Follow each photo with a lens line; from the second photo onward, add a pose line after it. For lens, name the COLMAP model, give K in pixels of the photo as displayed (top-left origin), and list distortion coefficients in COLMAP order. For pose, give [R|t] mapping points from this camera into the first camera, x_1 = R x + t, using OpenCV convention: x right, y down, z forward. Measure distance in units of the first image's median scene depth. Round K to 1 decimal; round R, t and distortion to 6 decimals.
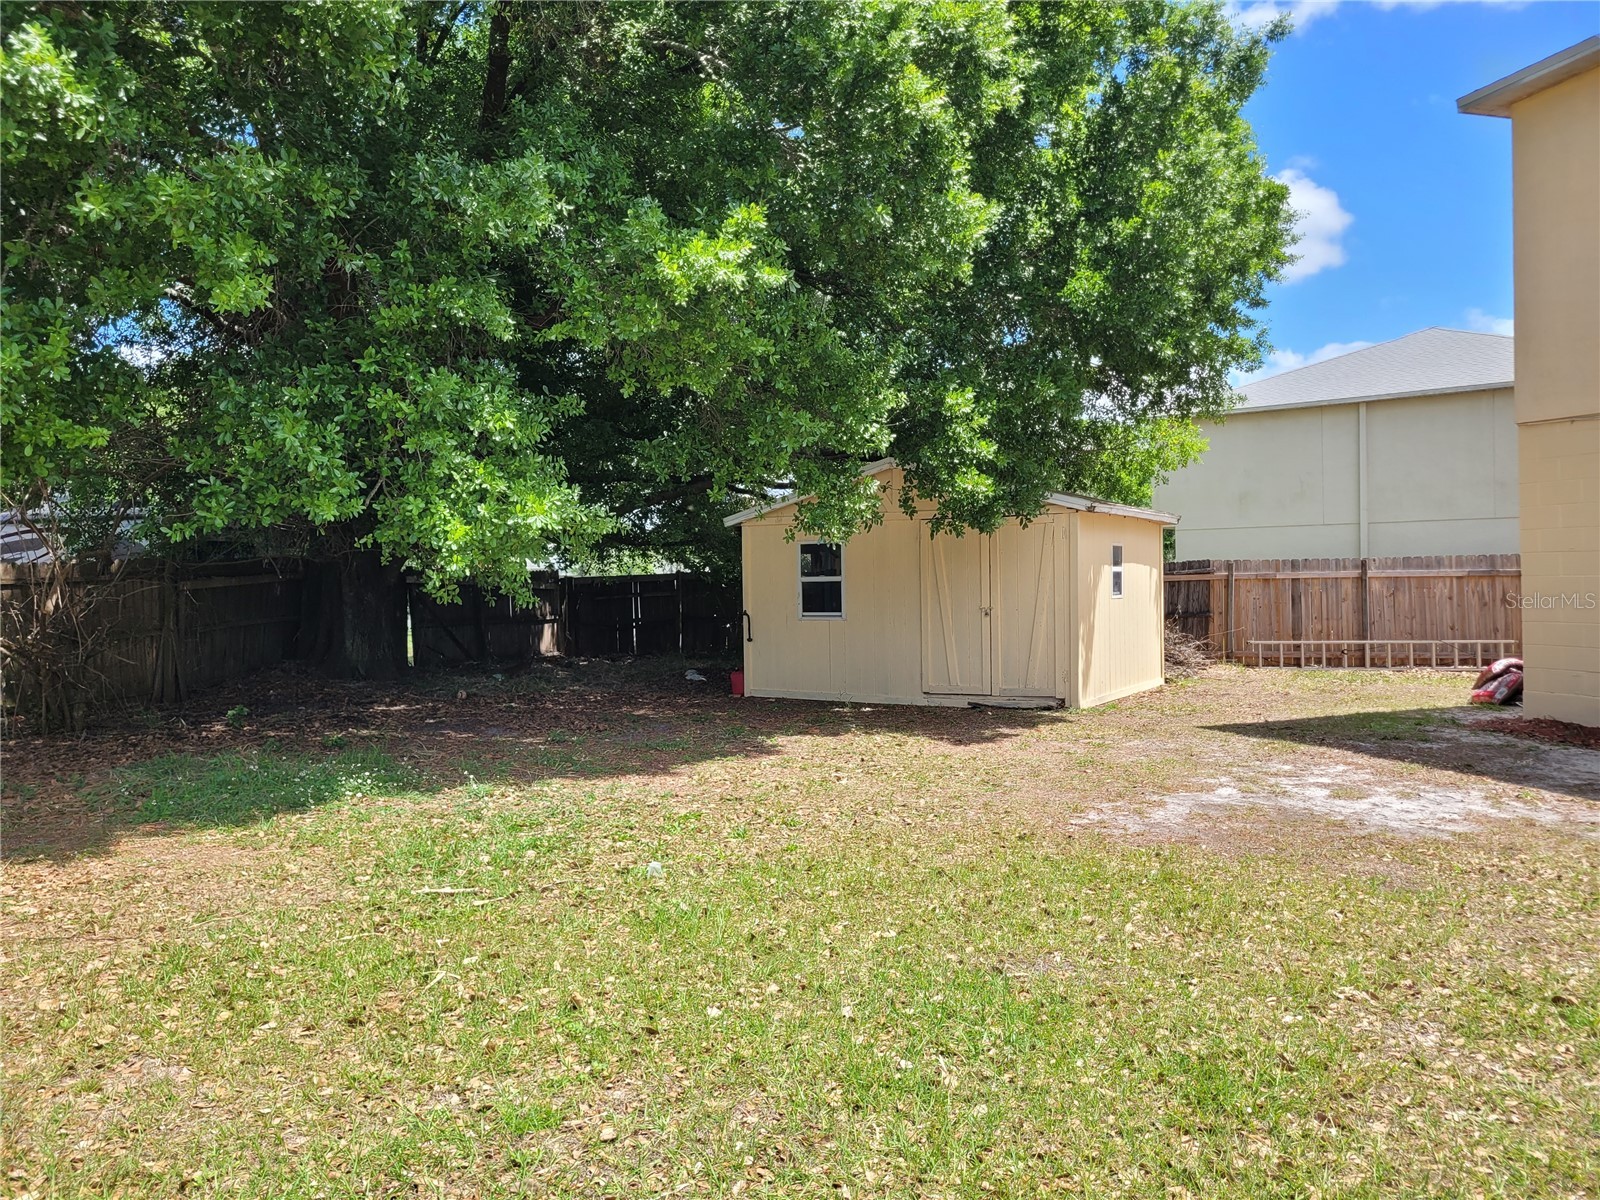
lens RADIAL K [[1219.2, 0, 819.3], [0, 1219.2, 593.6], [0, 0, 1]] dist [0.027333, -0.000791]
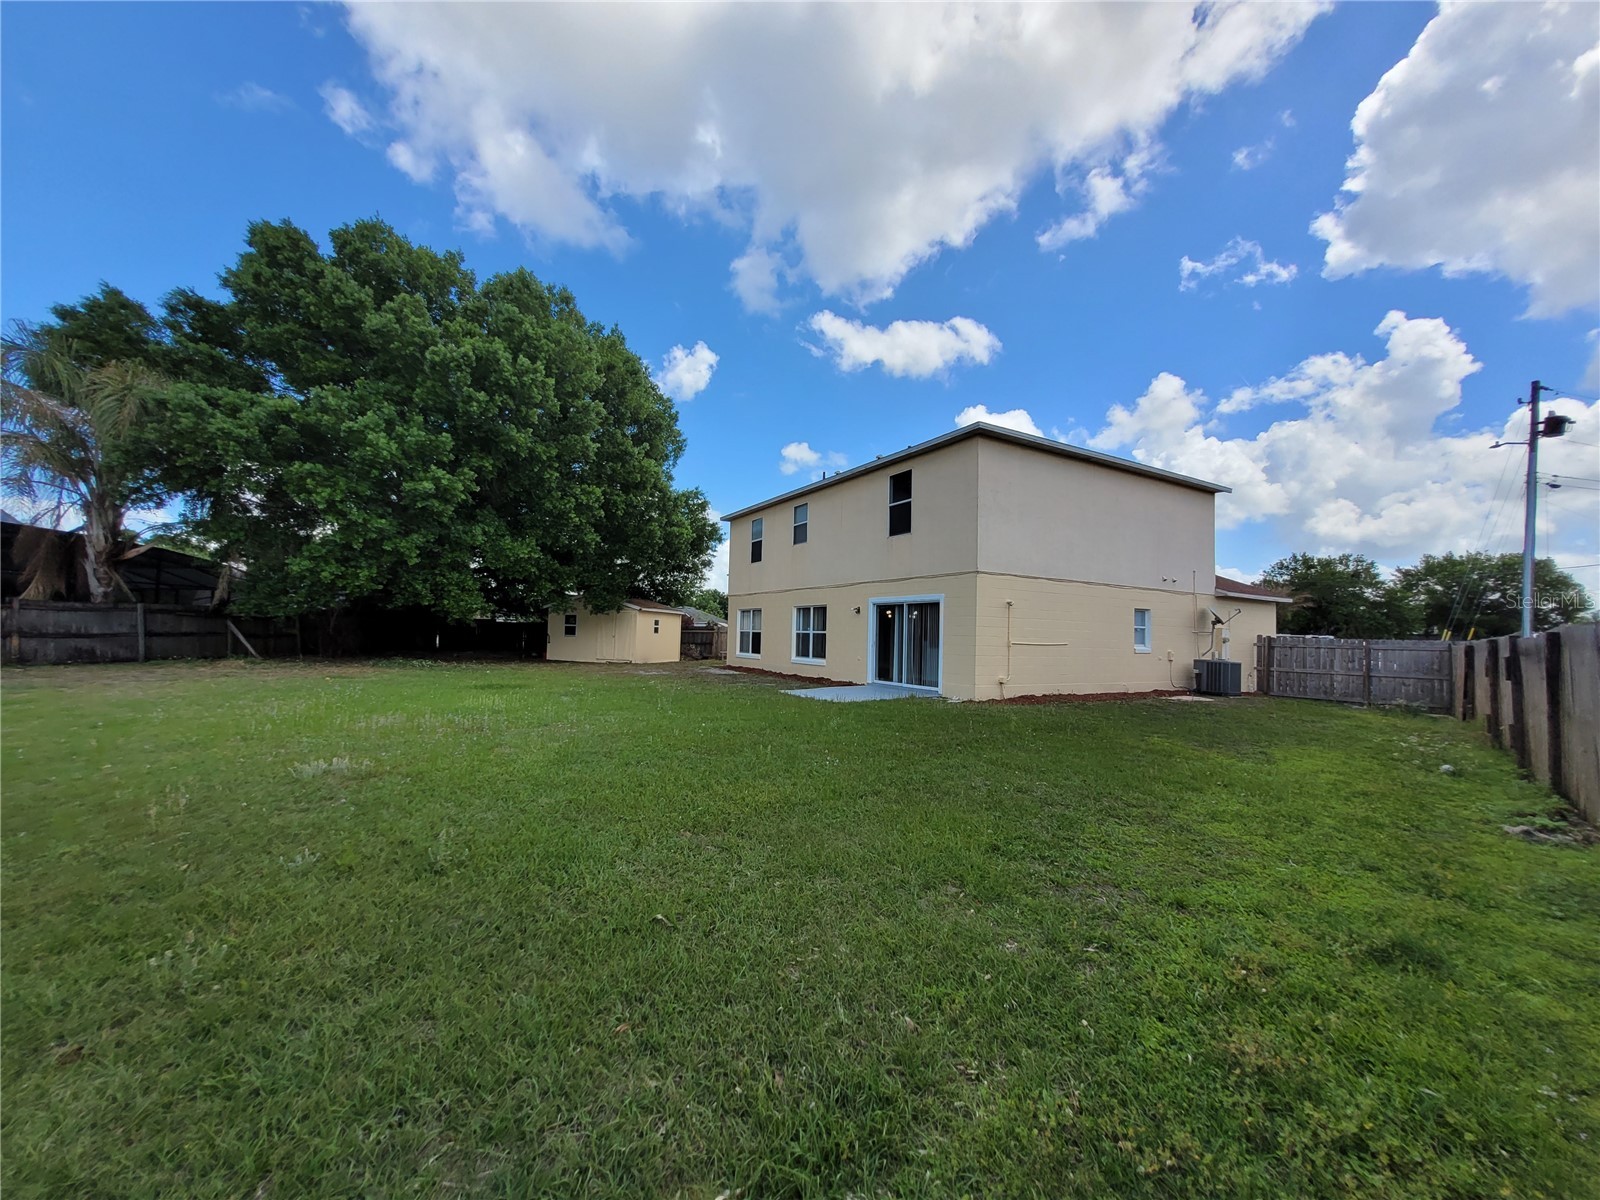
lens RADIAL K [[625.8, 0, 784.0], [0, 625.8, 605.3], [0, 0, 1]] dist [-0.002145, -0.000665]
pose [[0.980505, 0.051212, 0.189705, 0.252969], [-0.039367, 0.997063, -0.065691, 0.022953], [-0.192513, 0.056942, 0.979641, -0.833724]]
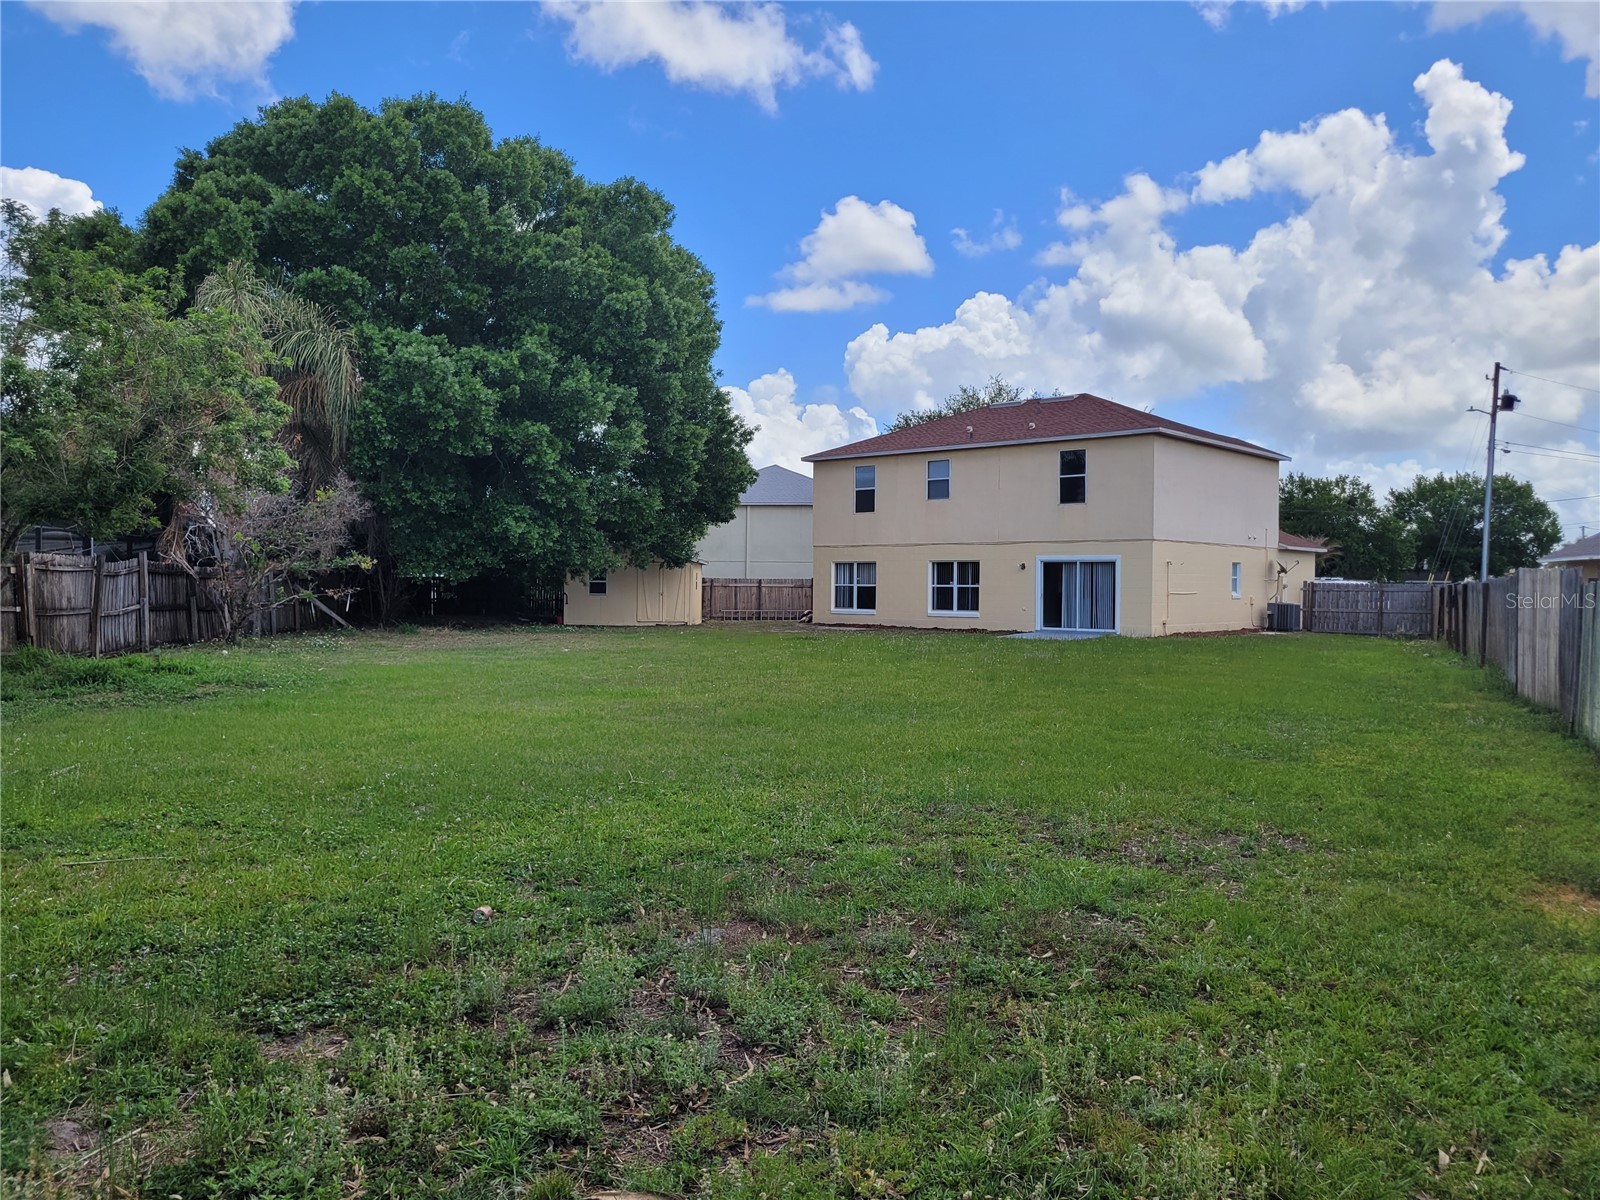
lens RADIAL K [[1219.2, 0, 819.3], [0, 1219.2, 593.6], [0, 0, 1]] dist [0.027333, -0.000791]
pose [[0.856937, 0.019565, 0.515050, -0.998801], [-0.013549, 0.999789, -0.015435, 0.051209], [-0.515243, 0.006249, 0.857021, -1.641174]]
